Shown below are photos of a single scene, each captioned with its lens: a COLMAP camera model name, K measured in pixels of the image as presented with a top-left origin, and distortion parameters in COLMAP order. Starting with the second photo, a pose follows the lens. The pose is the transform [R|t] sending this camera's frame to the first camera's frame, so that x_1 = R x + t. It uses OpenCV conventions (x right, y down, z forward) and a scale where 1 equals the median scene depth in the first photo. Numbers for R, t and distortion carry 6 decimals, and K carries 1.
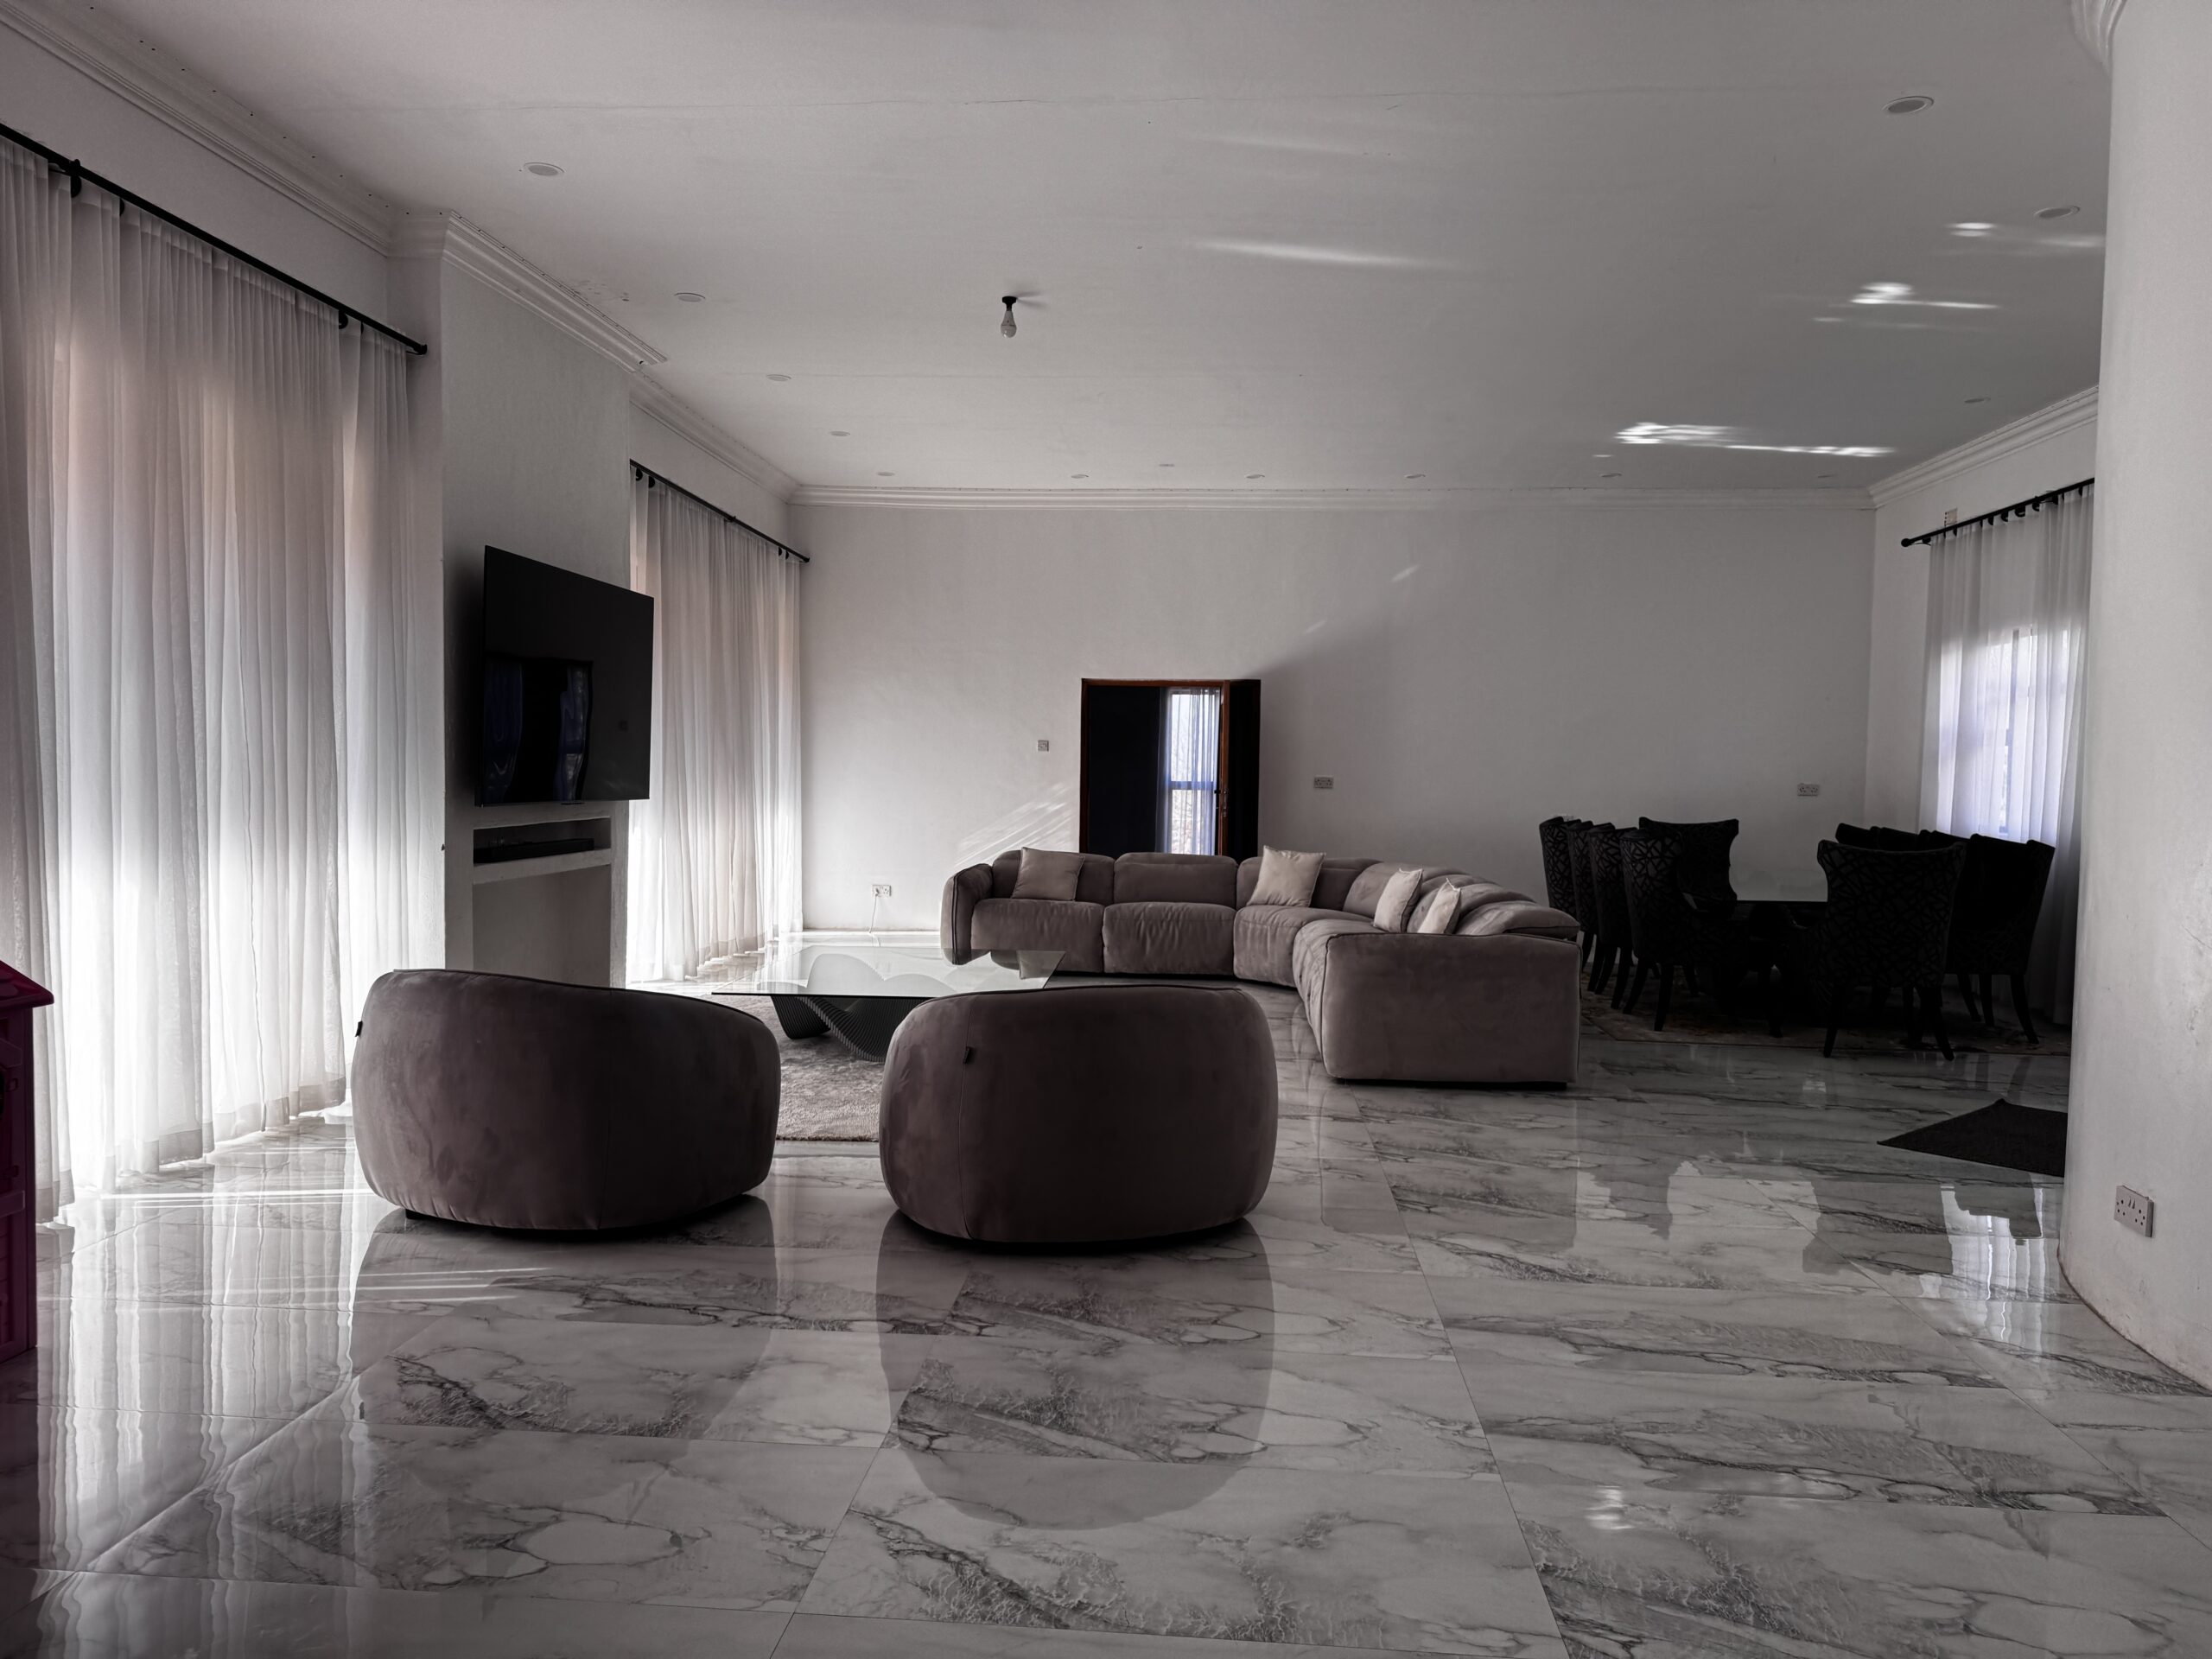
lens RADIAL K [[1536.2, 0, 1086.1], [0, 1536.2, 838.9], [0, 0, 1]] dist [0.019120, -0.029243]
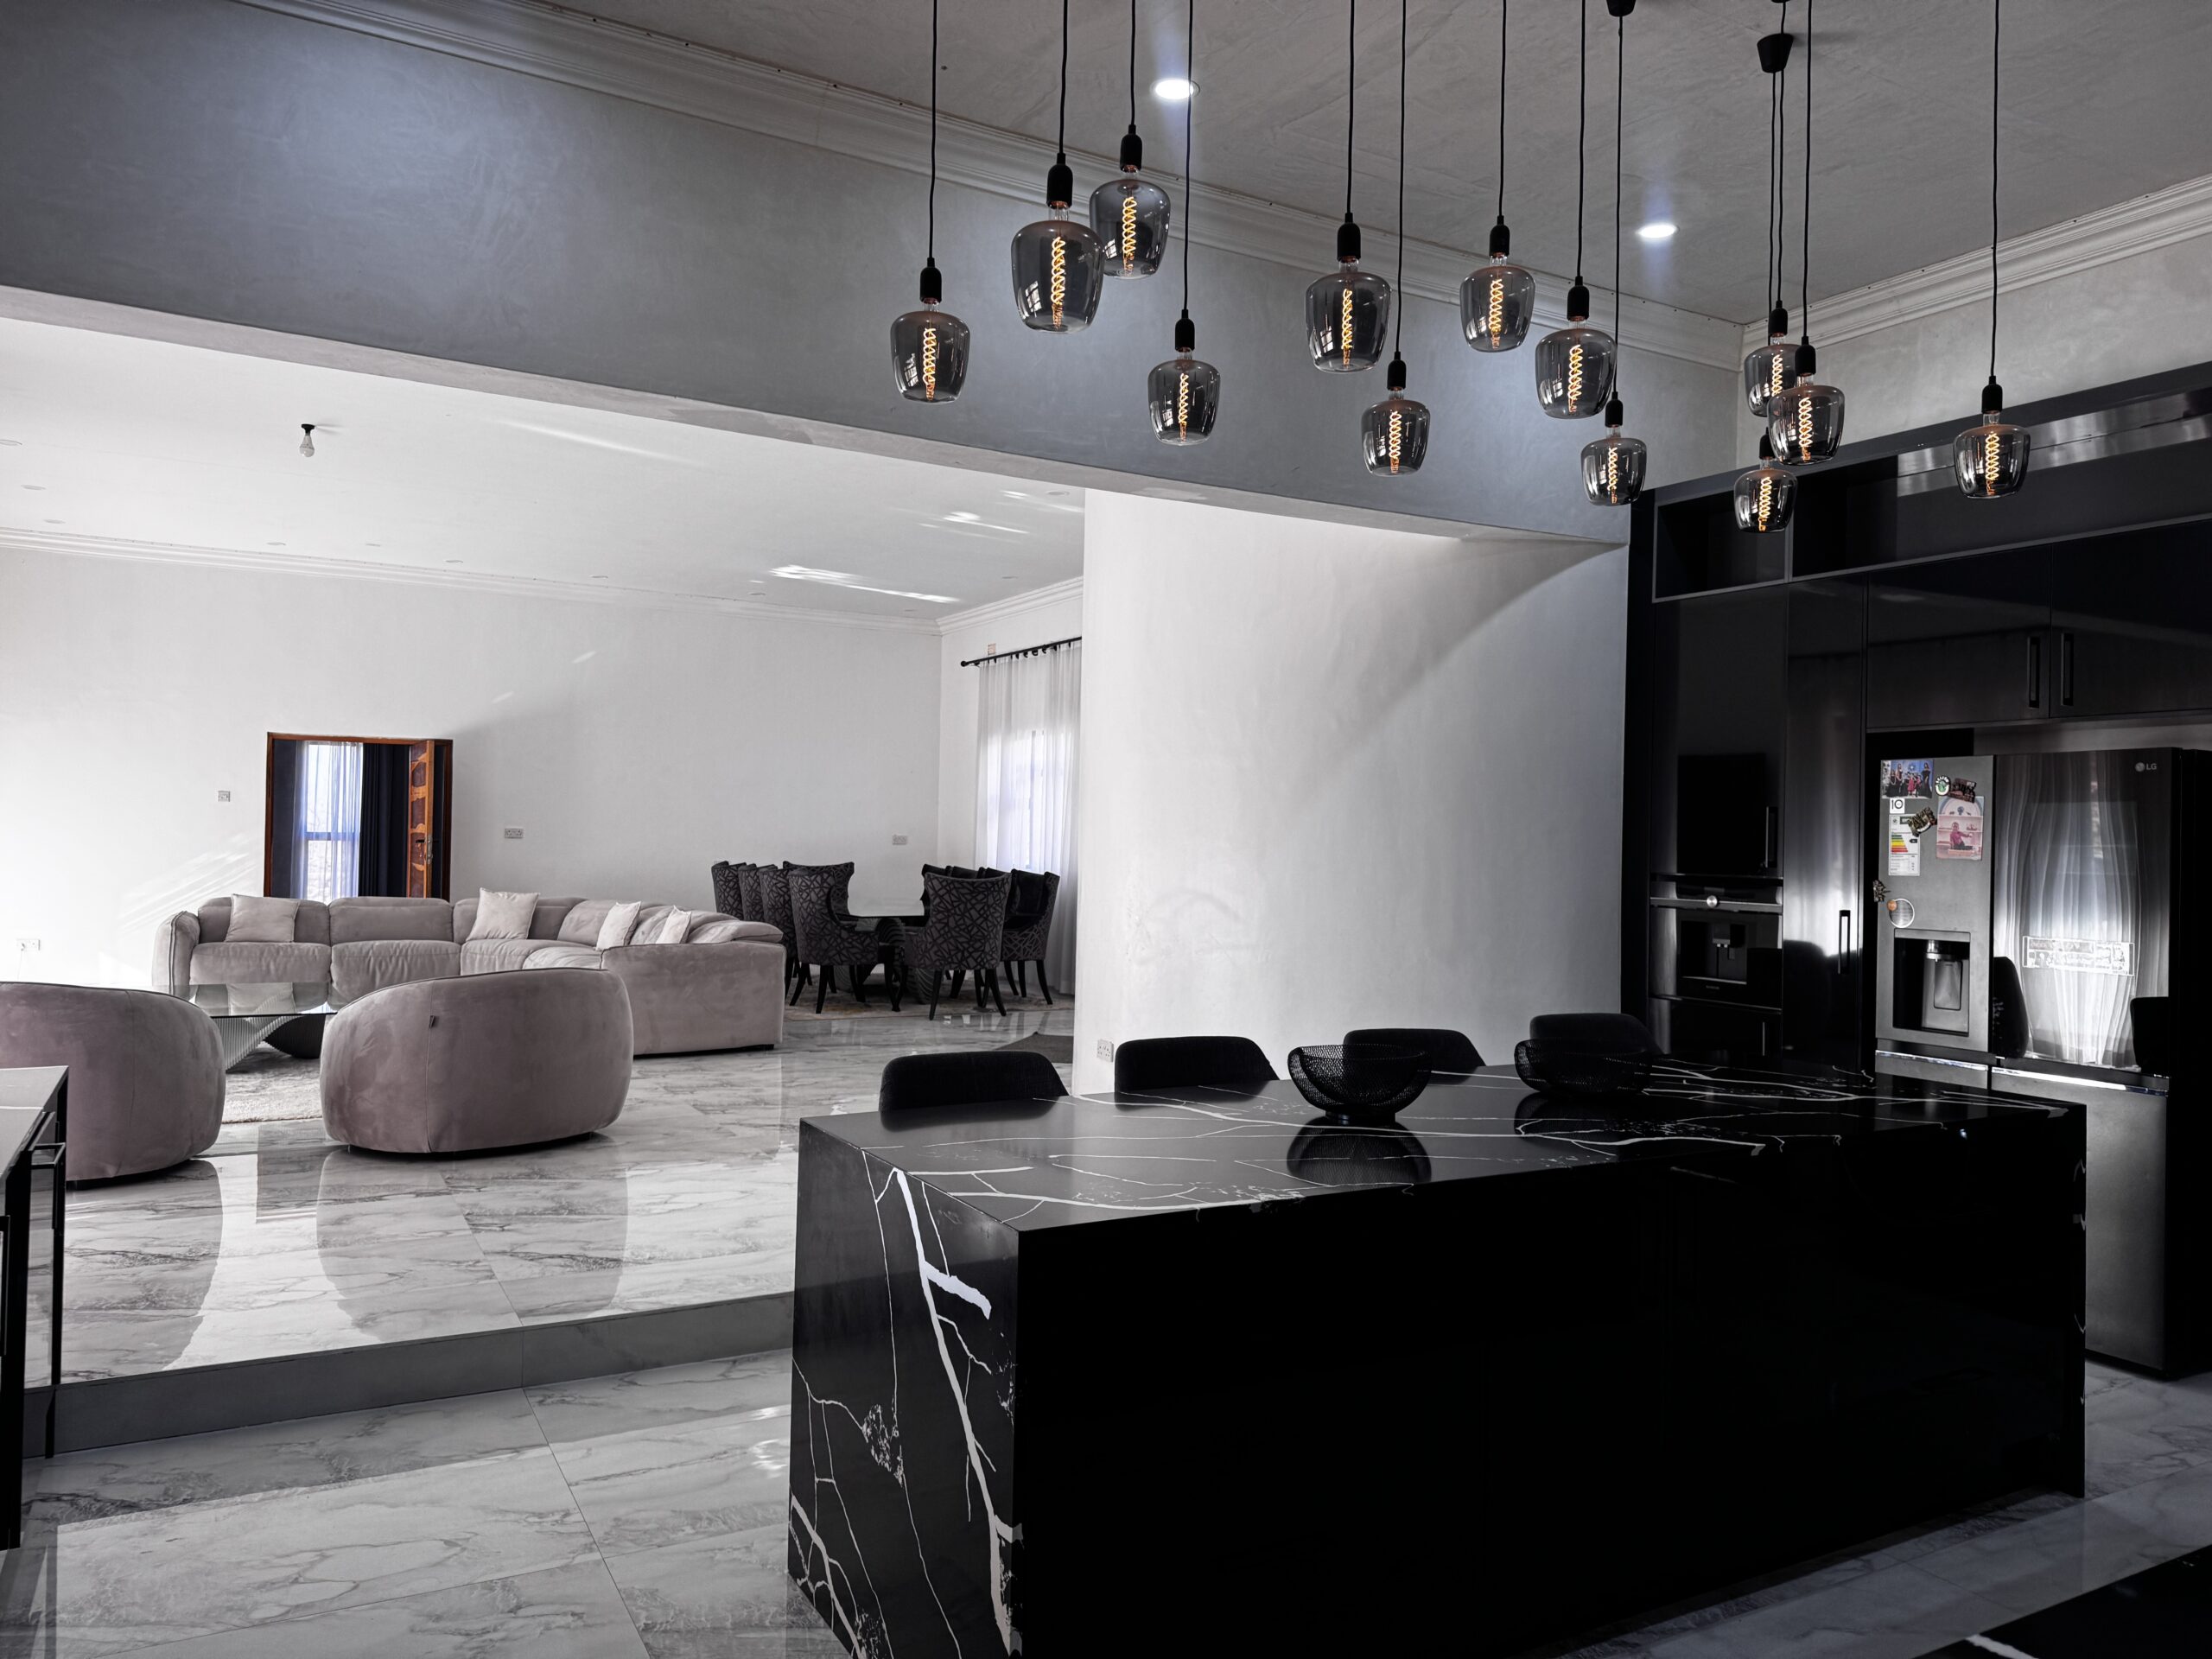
lens RADIAL K [[1536.2, 0, 1105.1], [0, 1536.2, 820.7], [0, 0, 1]] dist [0.019120, -0.029243]
pose [[0.827878, 0.007222, 0.560862, -0.155961], [0.018293, 0.999038, -0.039866, 0.009037], [-0.560610, 0.043263, 0.826949, -0.238228]]
